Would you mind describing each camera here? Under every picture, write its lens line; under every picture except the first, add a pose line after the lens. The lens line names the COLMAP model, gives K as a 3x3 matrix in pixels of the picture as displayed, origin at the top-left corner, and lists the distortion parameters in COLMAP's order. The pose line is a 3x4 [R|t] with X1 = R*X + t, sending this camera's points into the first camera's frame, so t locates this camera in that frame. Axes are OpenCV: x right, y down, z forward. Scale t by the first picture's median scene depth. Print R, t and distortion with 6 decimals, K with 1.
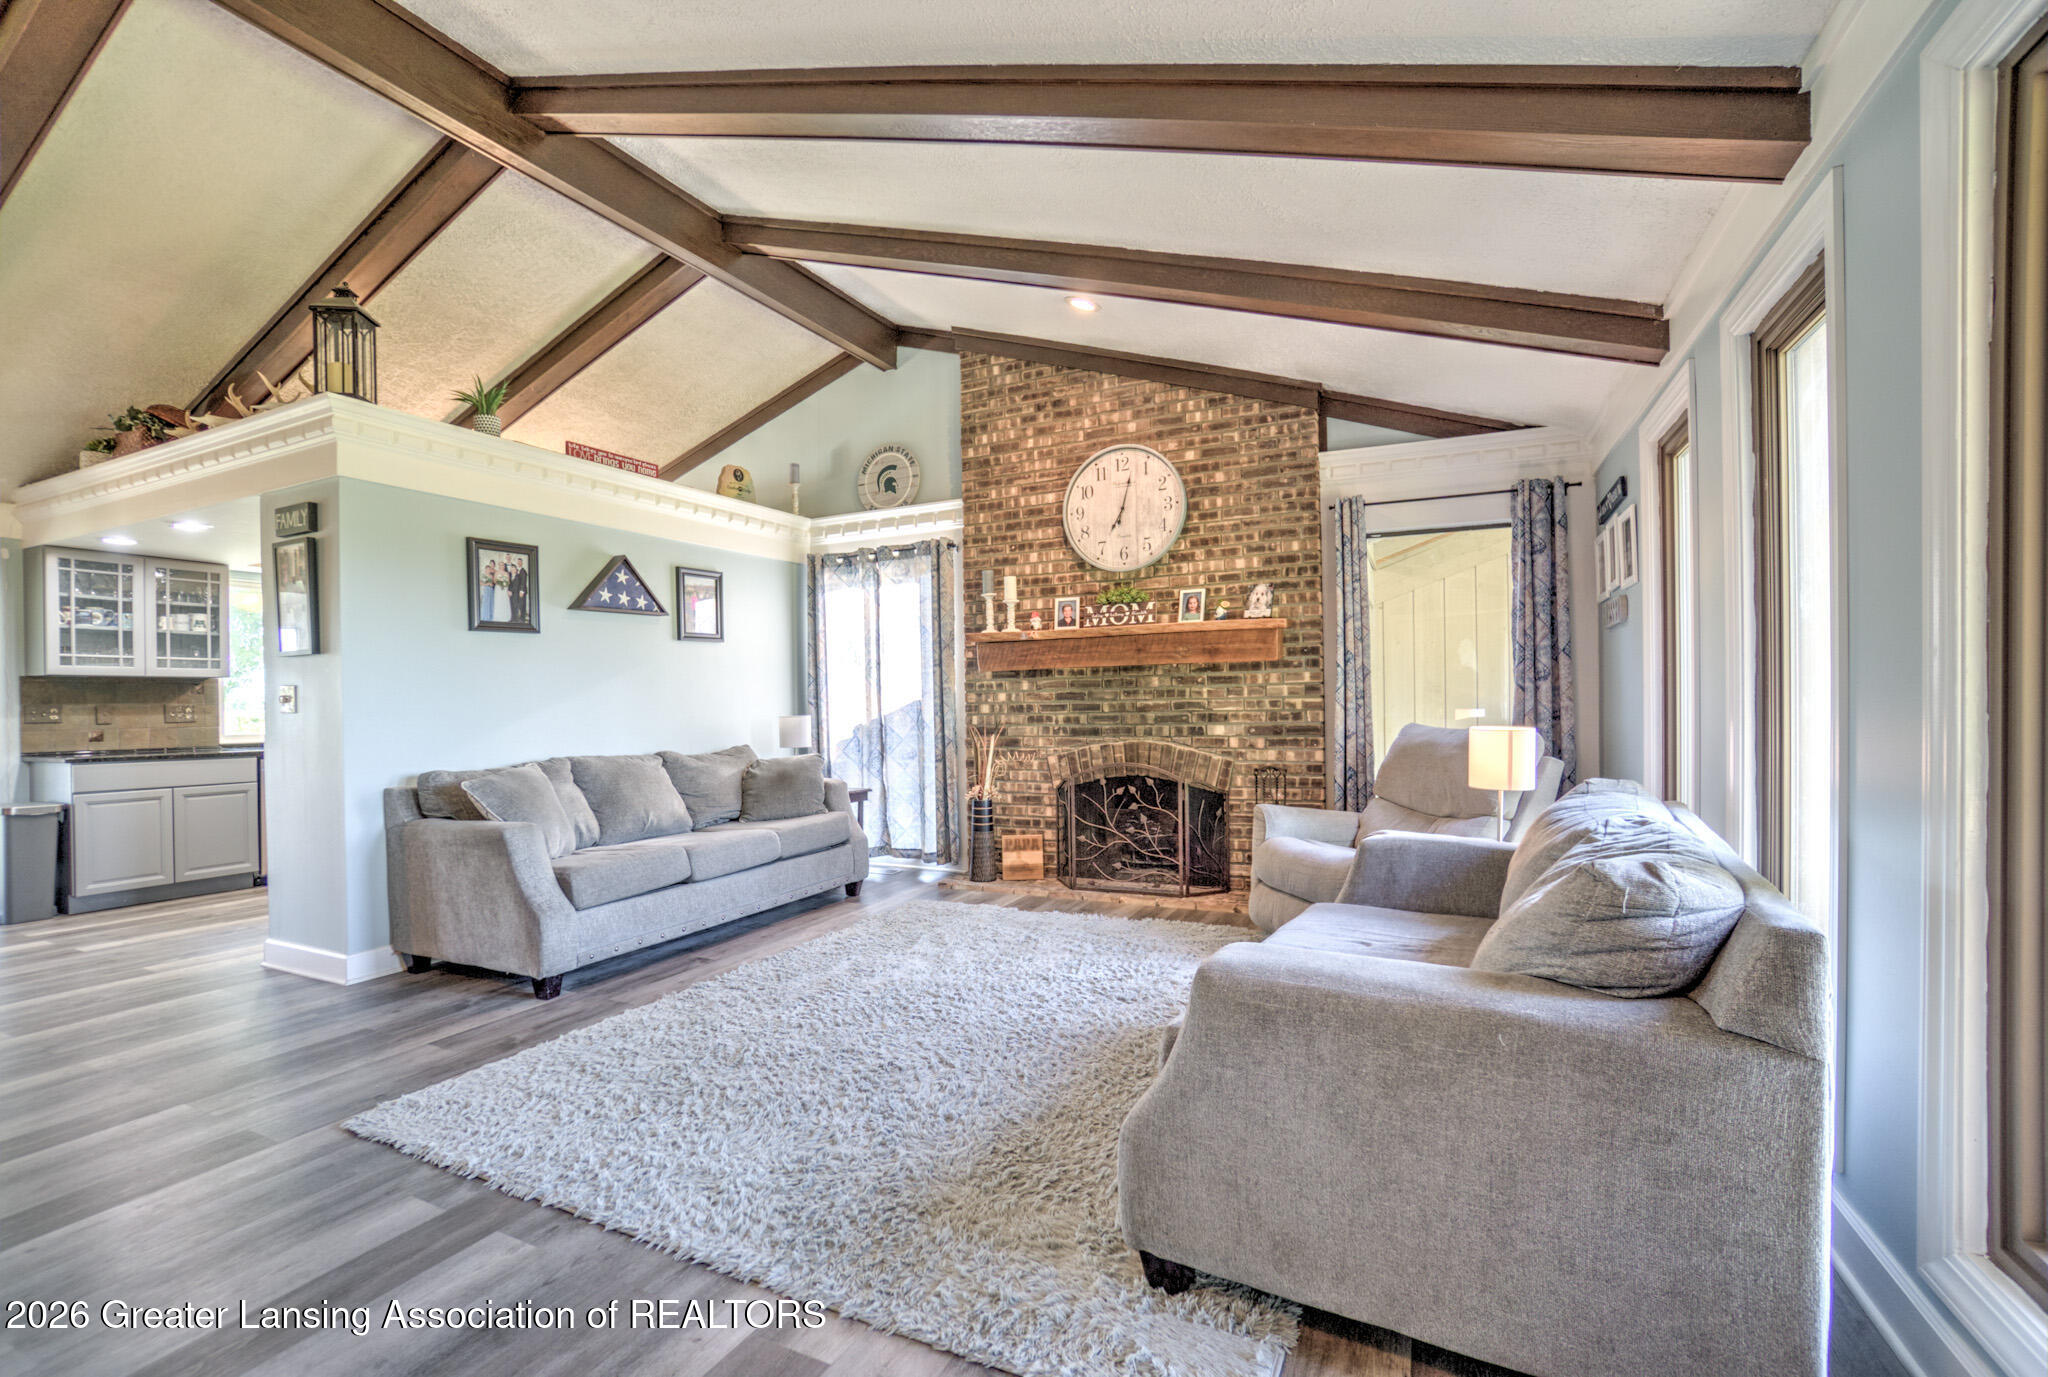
lens RADIAL K [[904.8, 0, 1003.9], [0, 904.8, 706.7], [0, 0, 1]] dist [-0.063196, 0.022041]
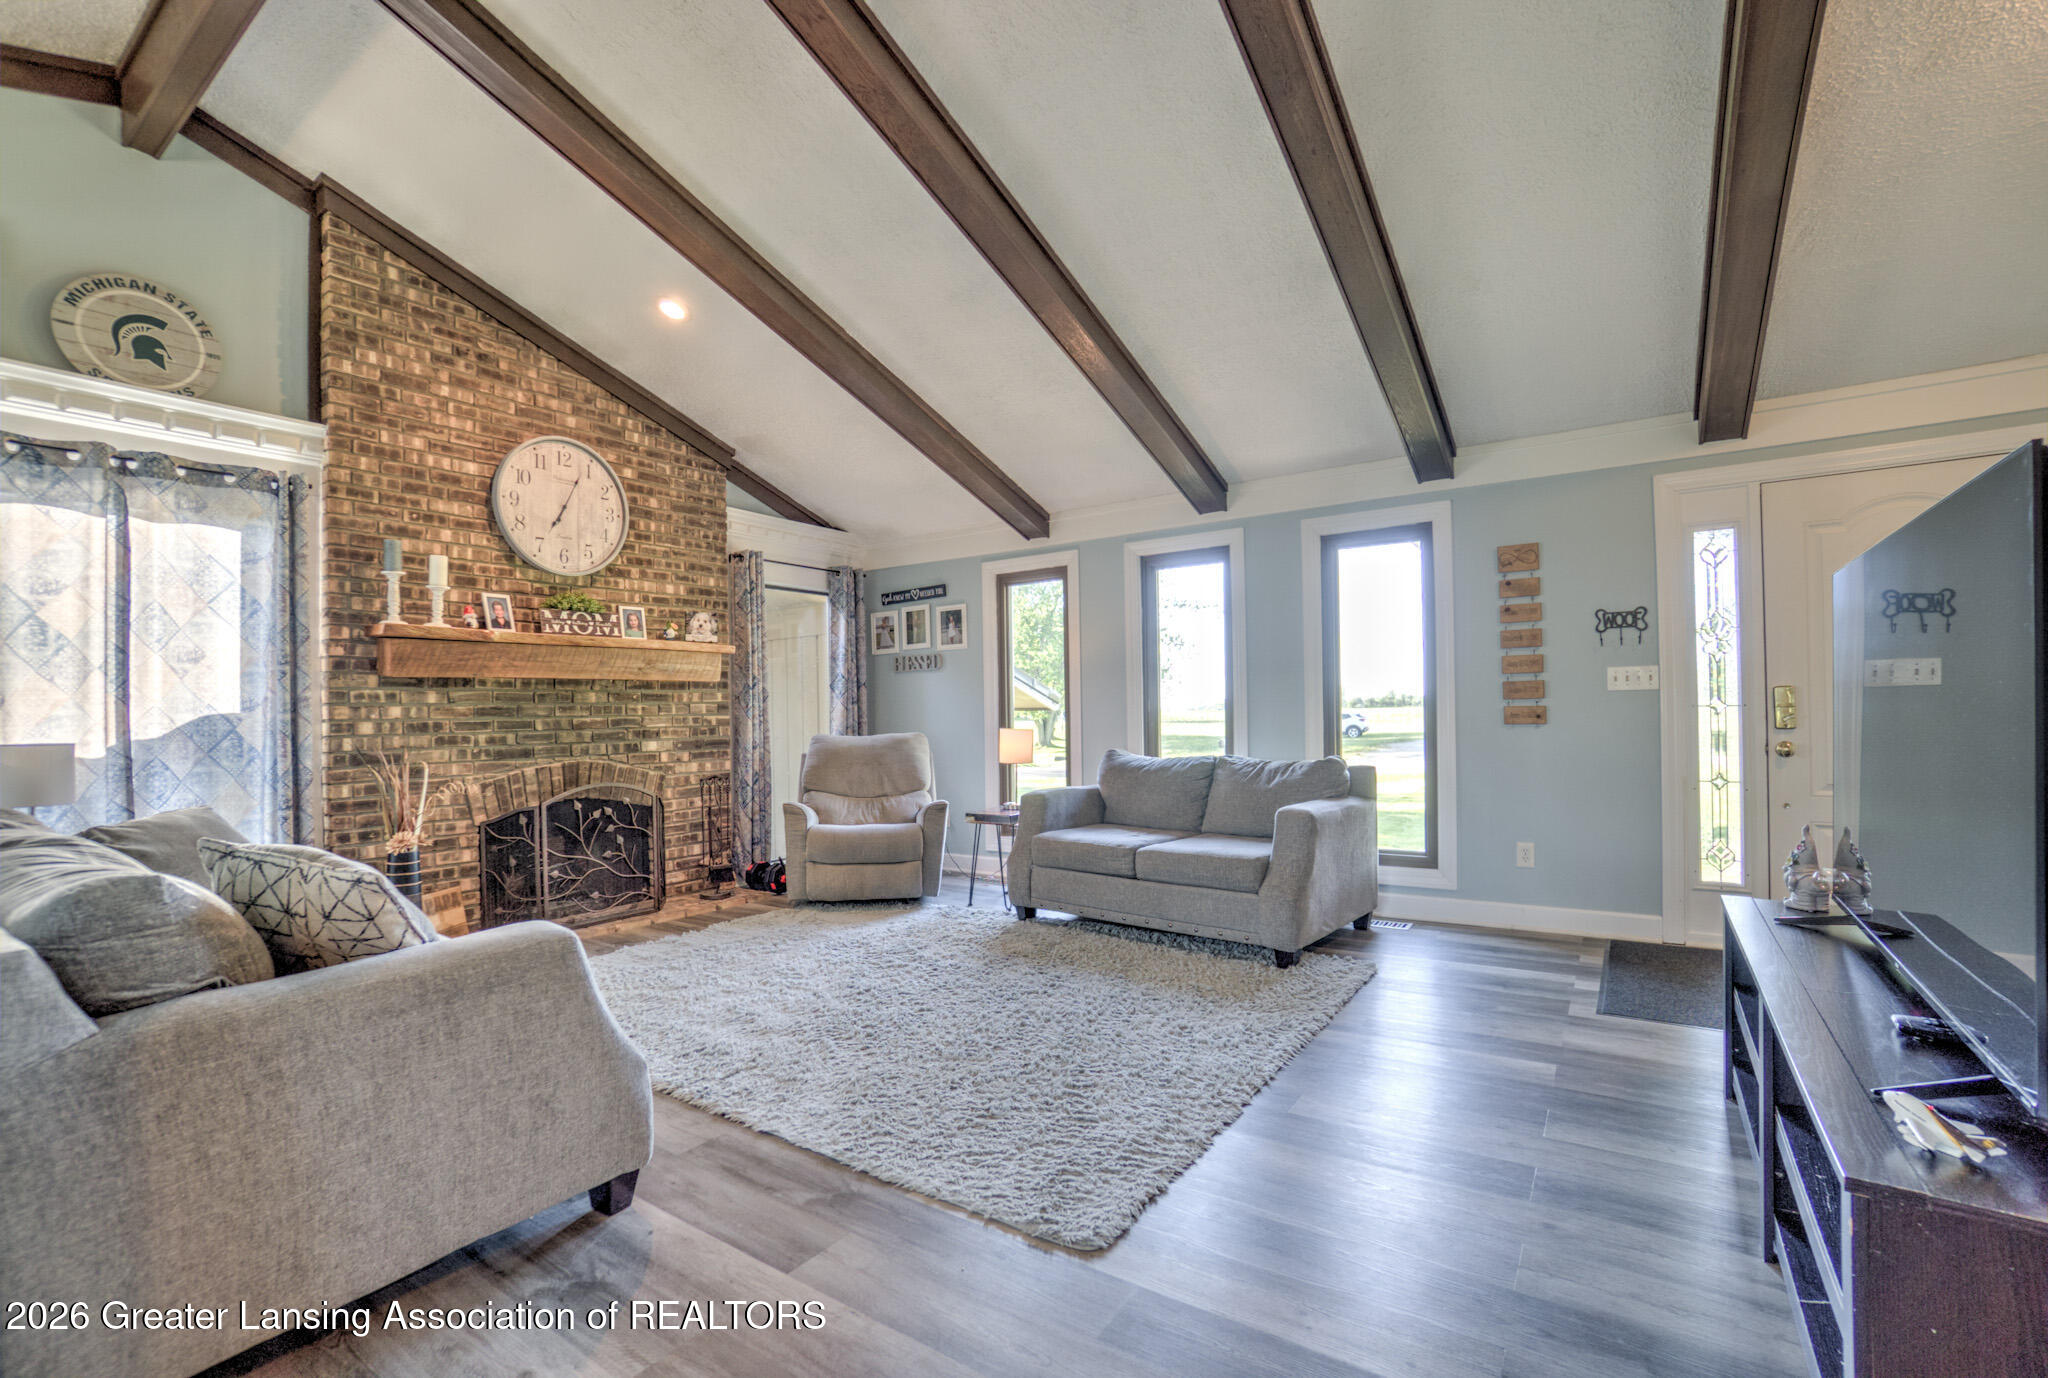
lens RADIAL K [[904.8, 0, 1003.9], [0, 904.8, 707.2], [0, 0, 1]] dist [-0.063196, 0.022041]
pose [[0.157243, 0.020118, 0.987355, -0.671818], [0.019775, 0.999528, -0.023515, 0.012773], [-0.987362, 0.023223, 0.156771, 0.414784]]
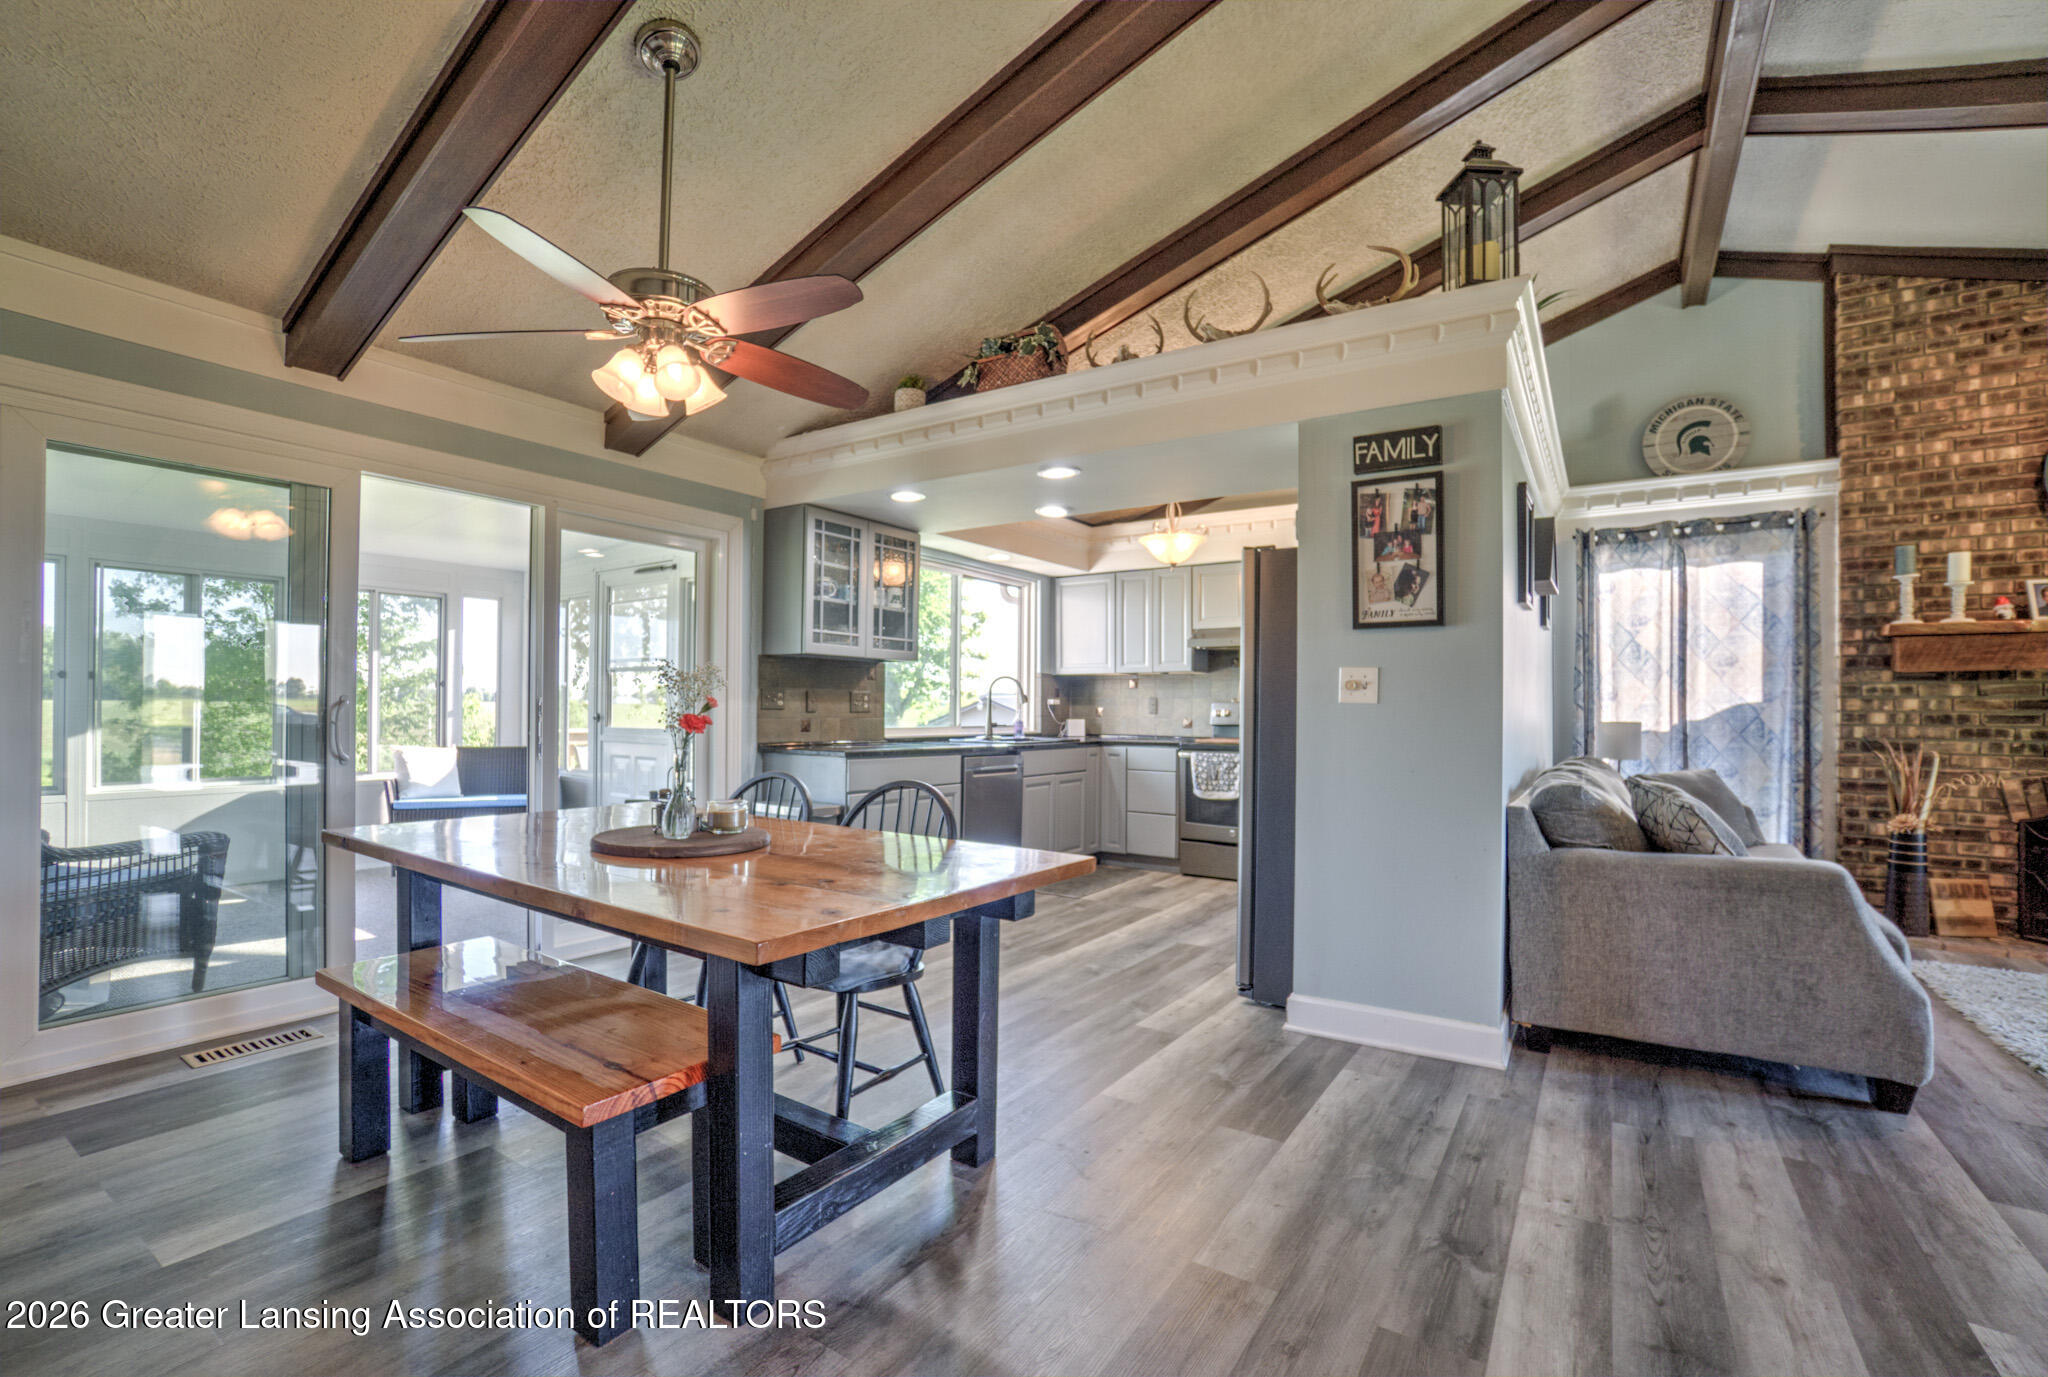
lens RADIAL K [[904.8, 0, 1003.9], [0, 904.8, 706.7], [0, 0, 1]] dist [-0.063196, 0.022041]
pose [[0.988935, 0.022524, -0.146632, -0.720661], [-0.023637, 0.999703, -0.005856, 0.015740], [0.146457, 0.009257, 0.989174, 0.130443]]
